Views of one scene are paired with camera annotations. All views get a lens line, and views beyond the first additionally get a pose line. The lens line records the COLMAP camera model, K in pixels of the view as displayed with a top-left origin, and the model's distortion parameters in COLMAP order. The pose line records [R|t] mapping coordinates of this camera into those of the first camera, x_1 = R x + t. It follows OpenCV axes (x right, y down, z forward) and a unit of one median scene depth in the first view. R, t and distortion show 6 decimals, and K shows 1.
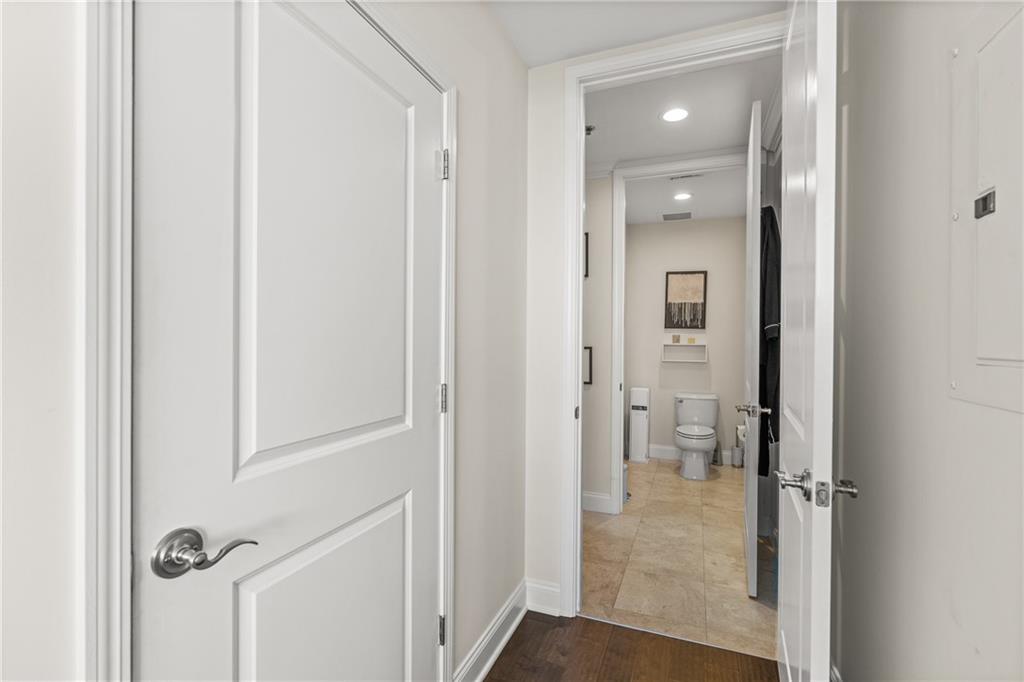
lens RADIAL K [[472.9, 0, 503.2], [0, 472.9, 340.2], [0, 0, 1]] dist [-0.015449, 0.001989]
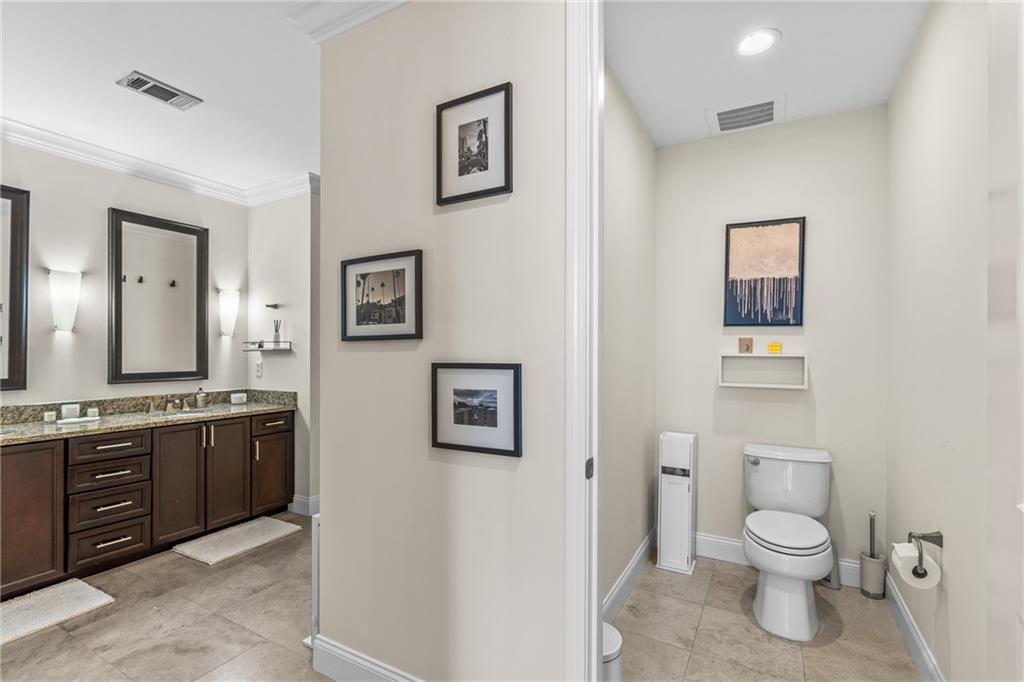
lens RADIAL K [[472.9, 0, 503.0], [0, 472.9, 351.7], [0, 0, 1]] dist [-0.015449, 0.001989]
pose [[0.991682, -0.005829, -0.128580, 0.160406], [0.005913, 0.999982, 0.000273, 0.003016], [0.128576, -0.001031, 0.991699, 0.429717]]
